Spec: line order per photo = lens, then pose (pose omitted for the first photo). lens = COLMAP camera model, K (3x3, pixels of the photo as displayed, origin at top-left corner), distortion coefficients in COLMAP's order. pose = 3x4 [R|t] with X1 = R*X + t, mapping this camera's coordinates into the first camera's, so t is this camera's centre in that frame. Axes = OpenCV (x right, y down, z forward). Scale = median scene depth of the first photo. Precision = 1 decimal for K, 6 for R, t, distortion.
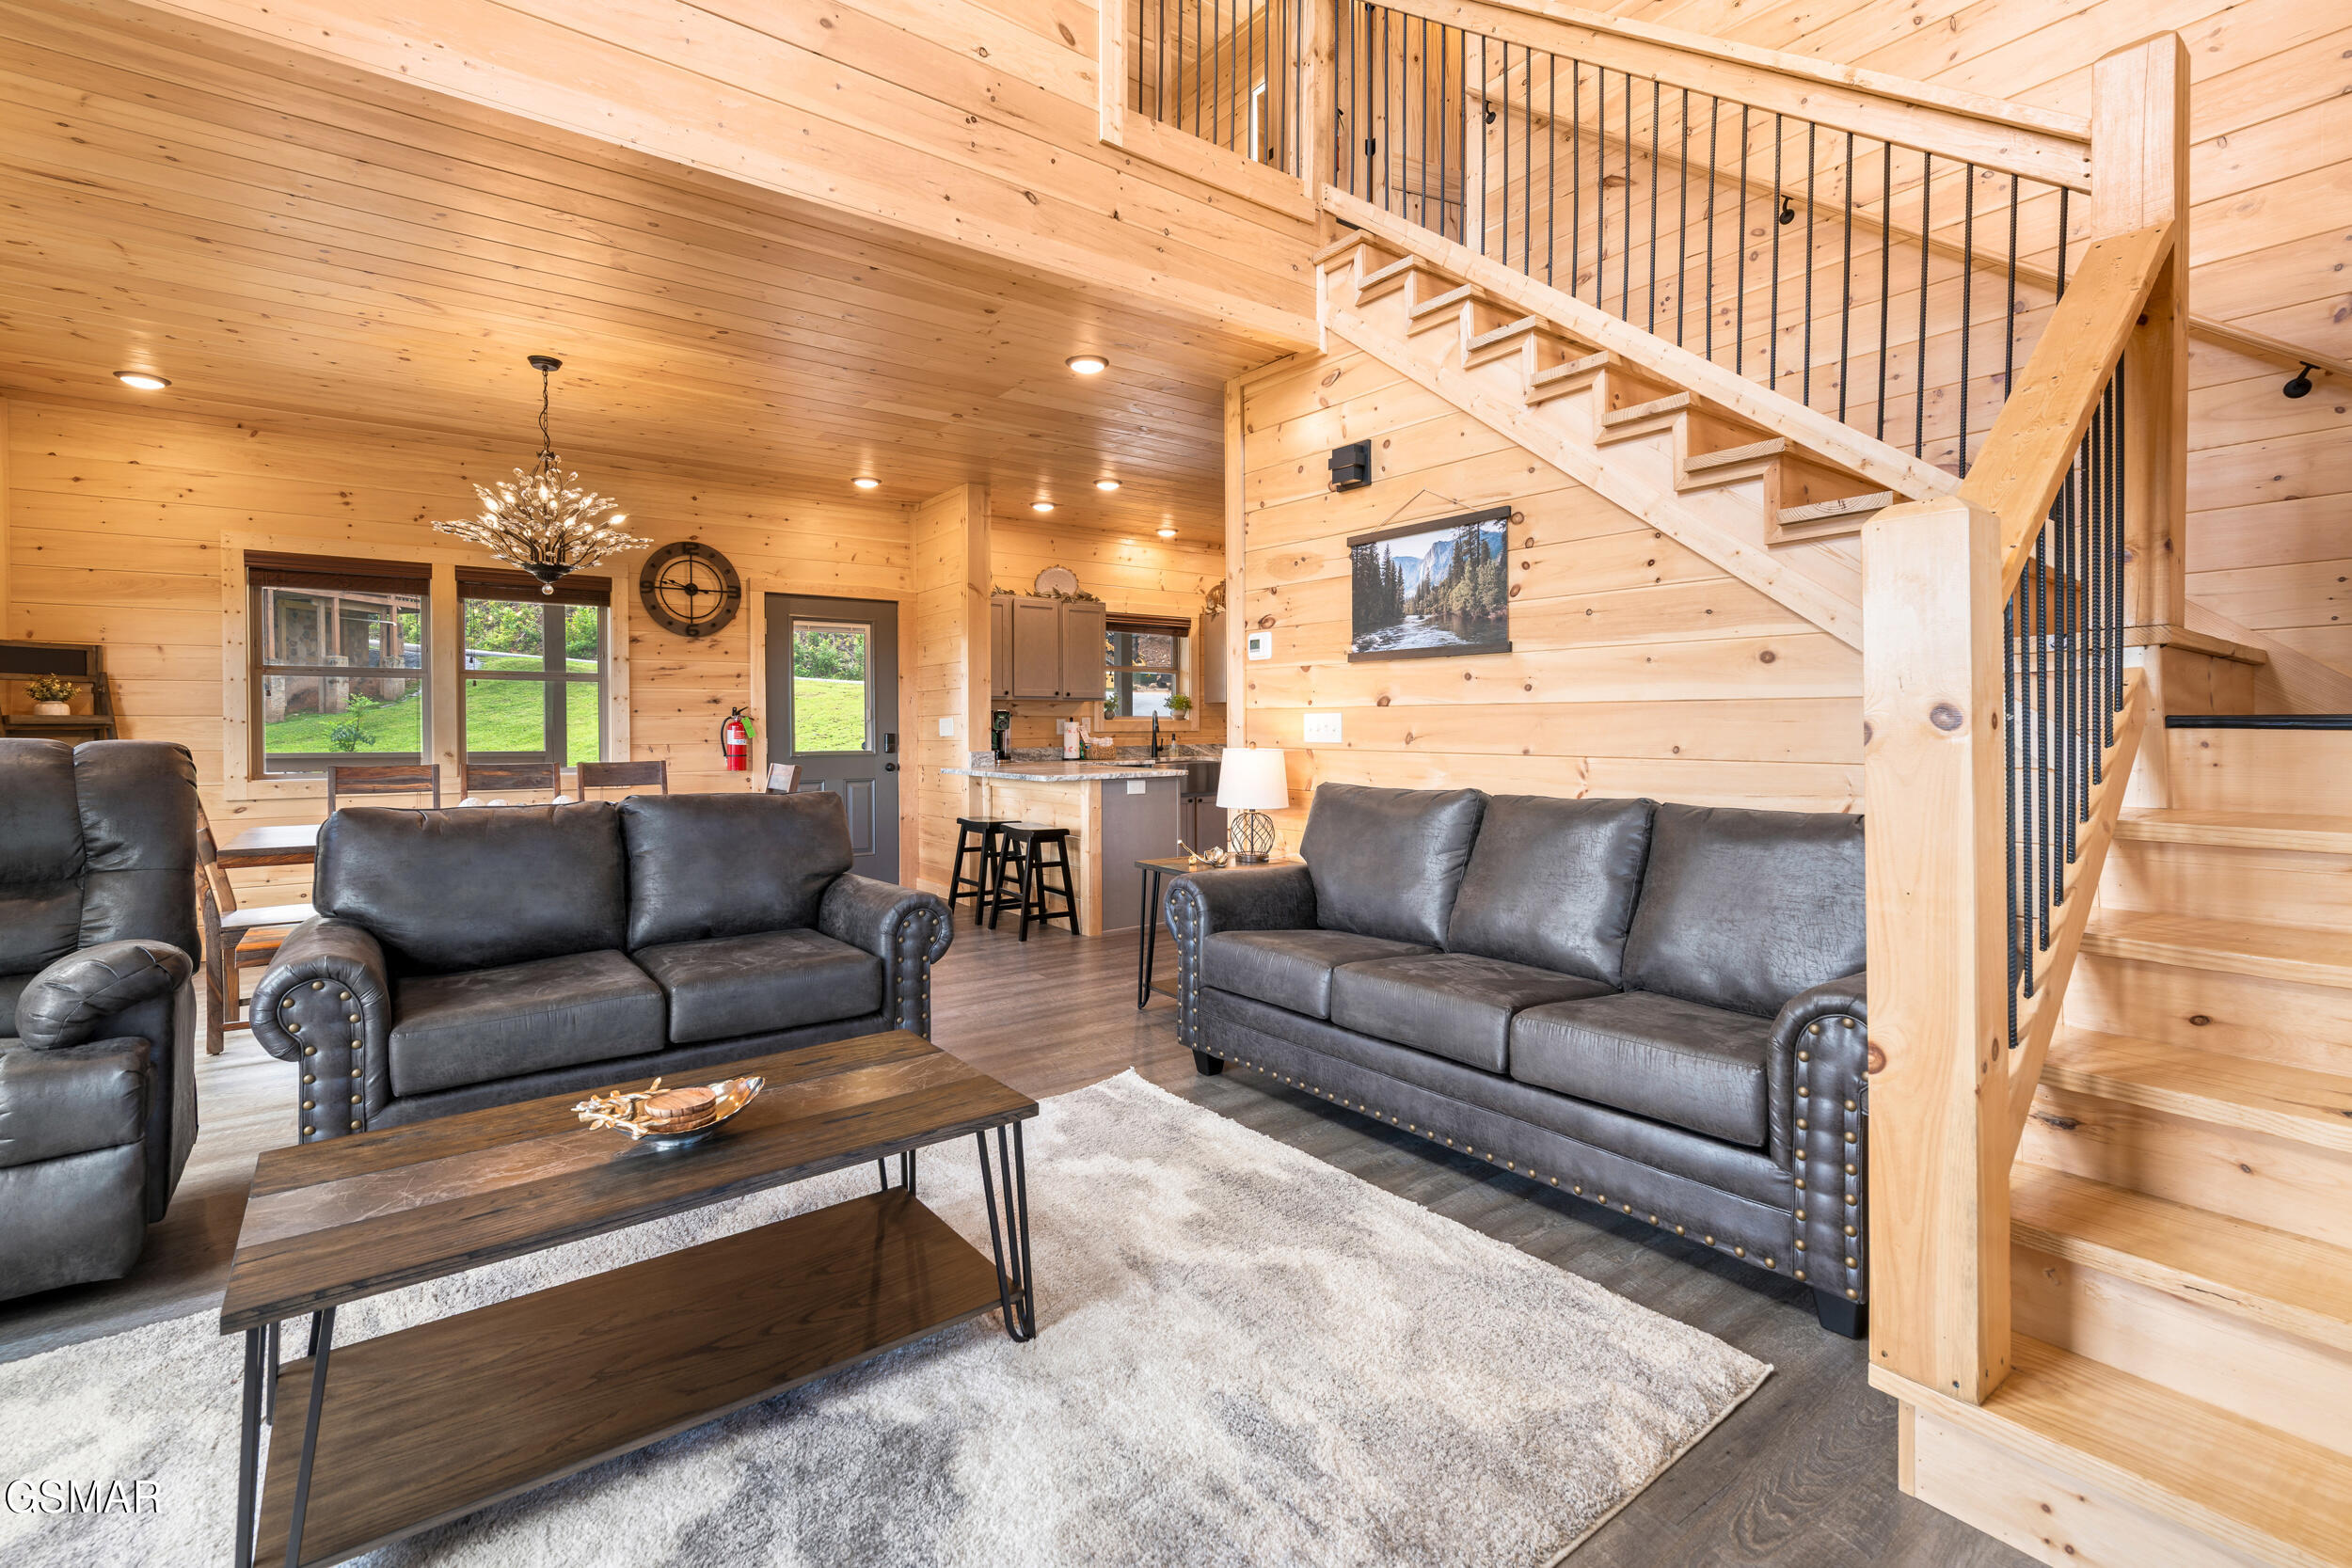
lens RADIAL K [[1028.7, 0, 1168.0], [0, 1028.7, 745.3], [0, 0, 1]] dist [-0.000470, -0.000561]
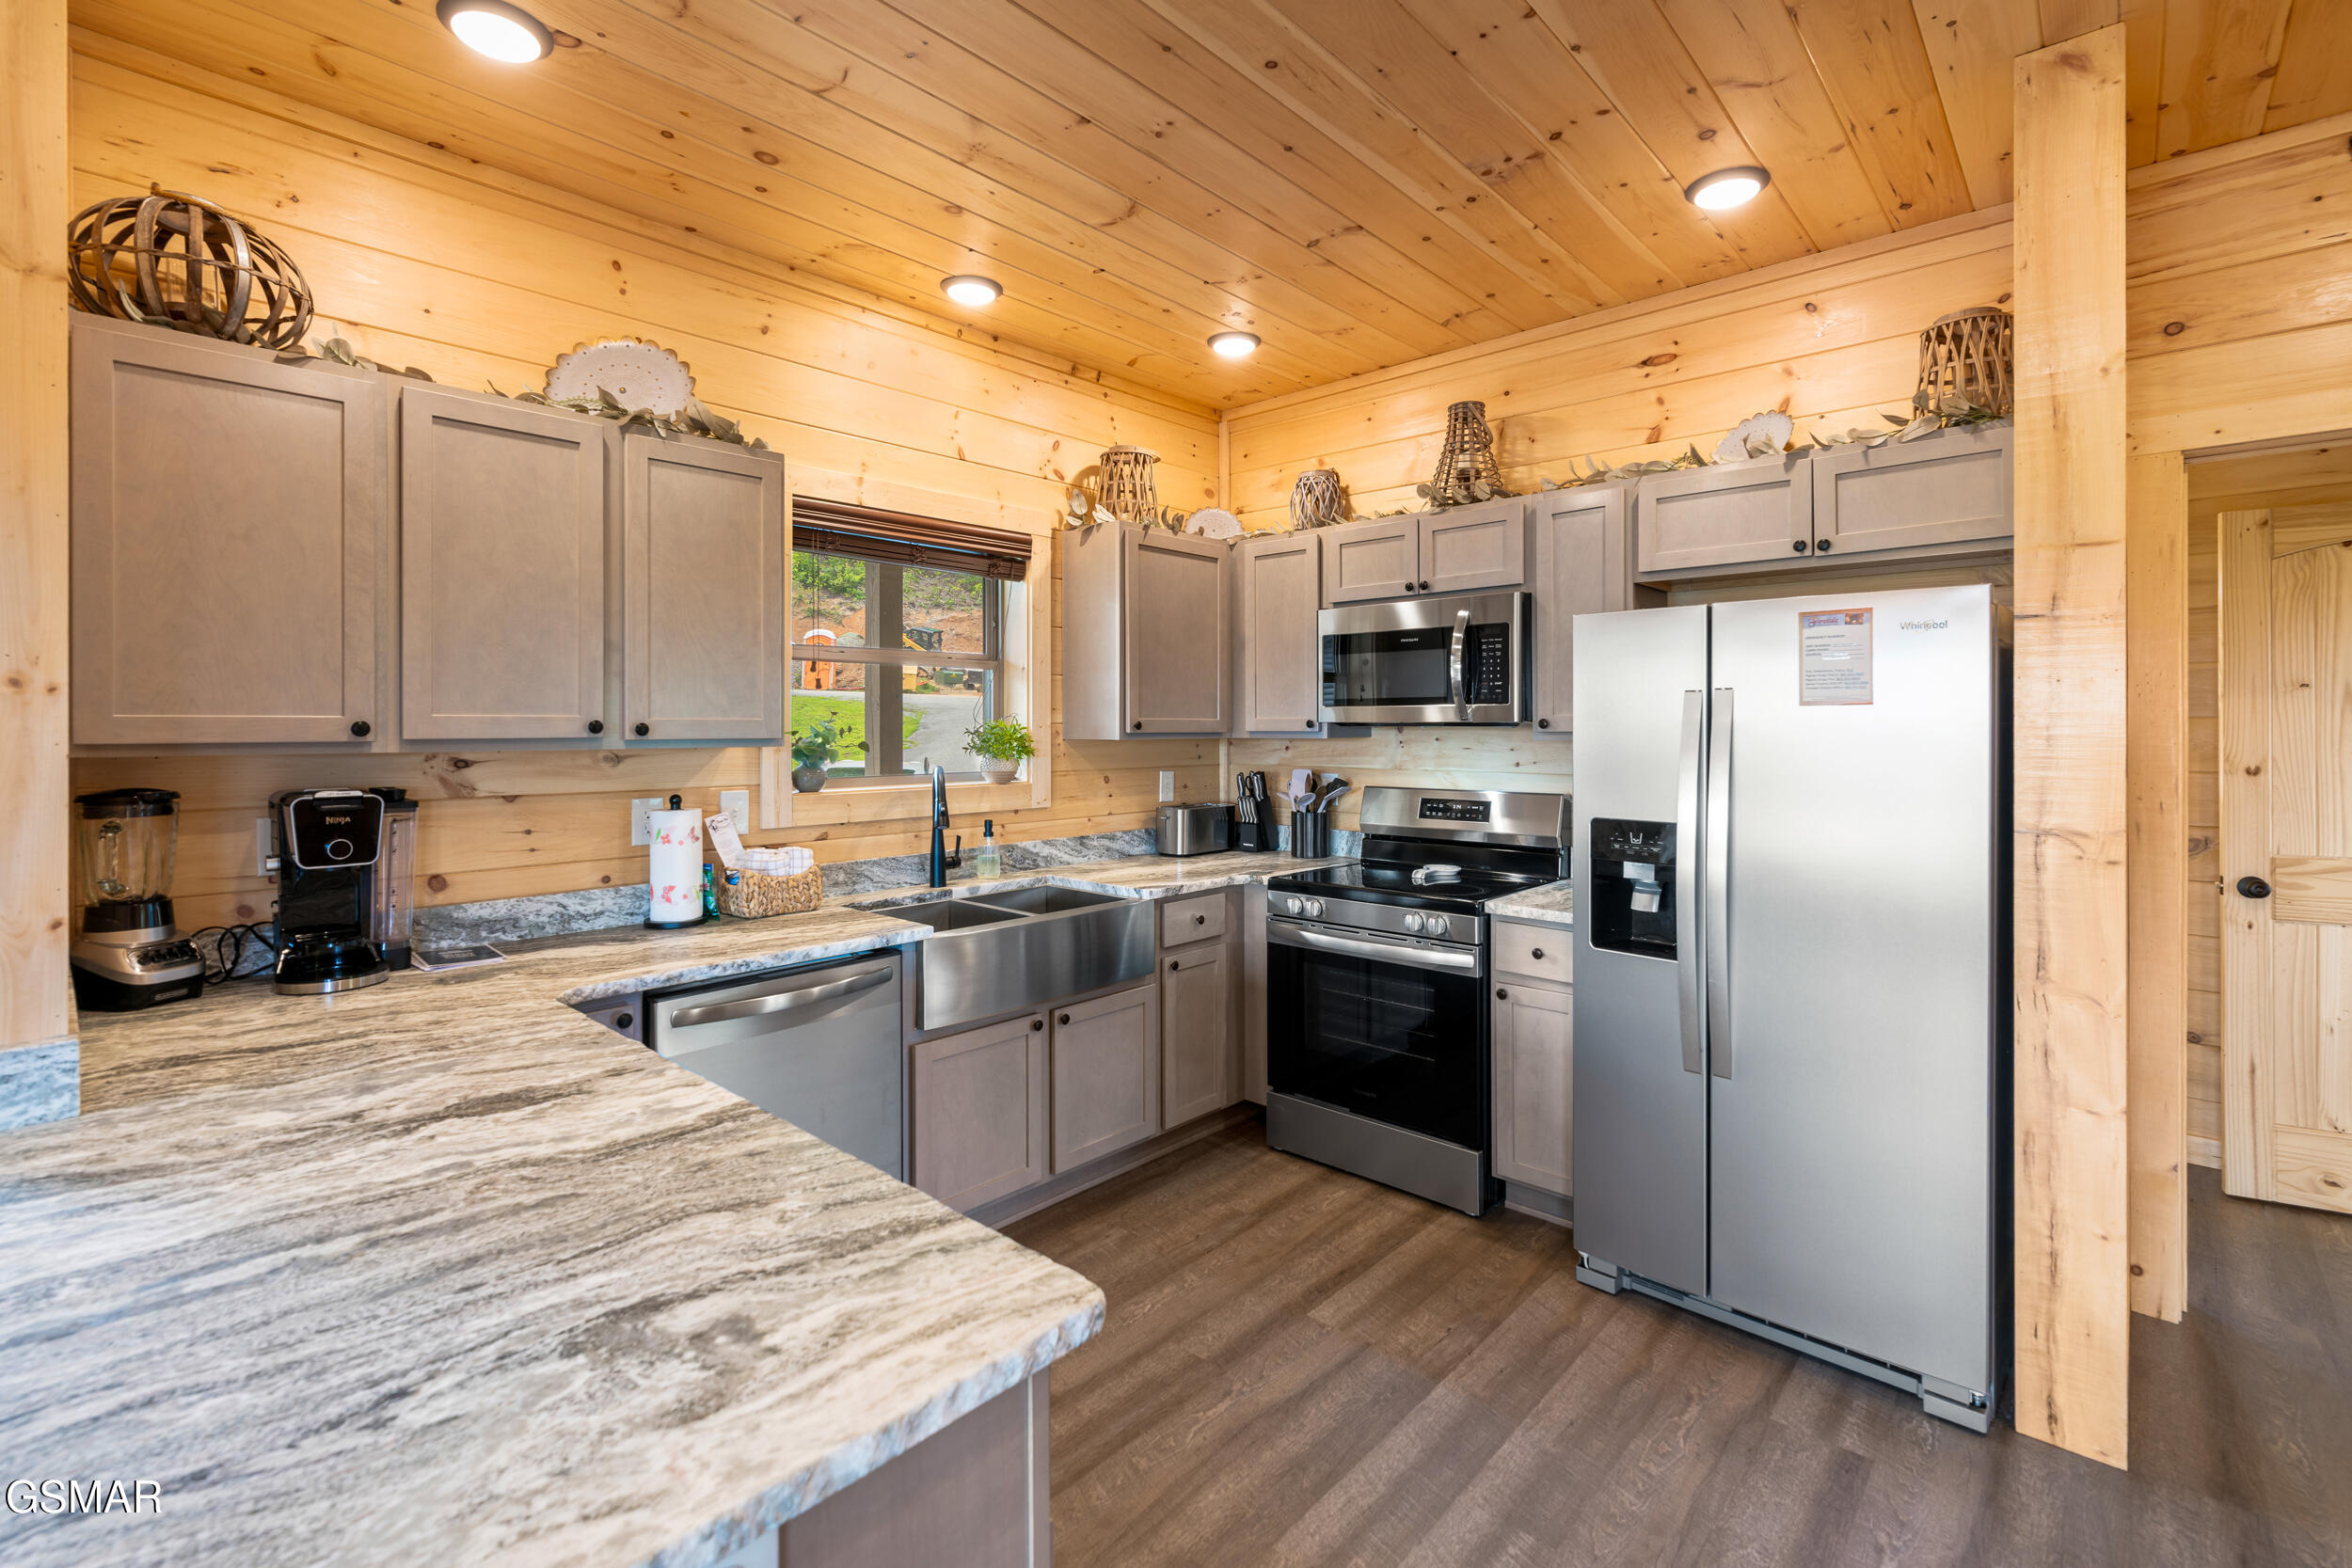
lens RADIAL K [[1023.6, 0, 1153.2], [0, 1023.6, 732.3], [0, 0, 1]] dist [-0.000168, -0.000207]
pose [[0.986537, 0.003157, 0.163510, 0.003758], [-0.001049, 0.999915, -0.012977, -0.041927], [-0.163537, 0.012630, 0.986456, 0.628814]]
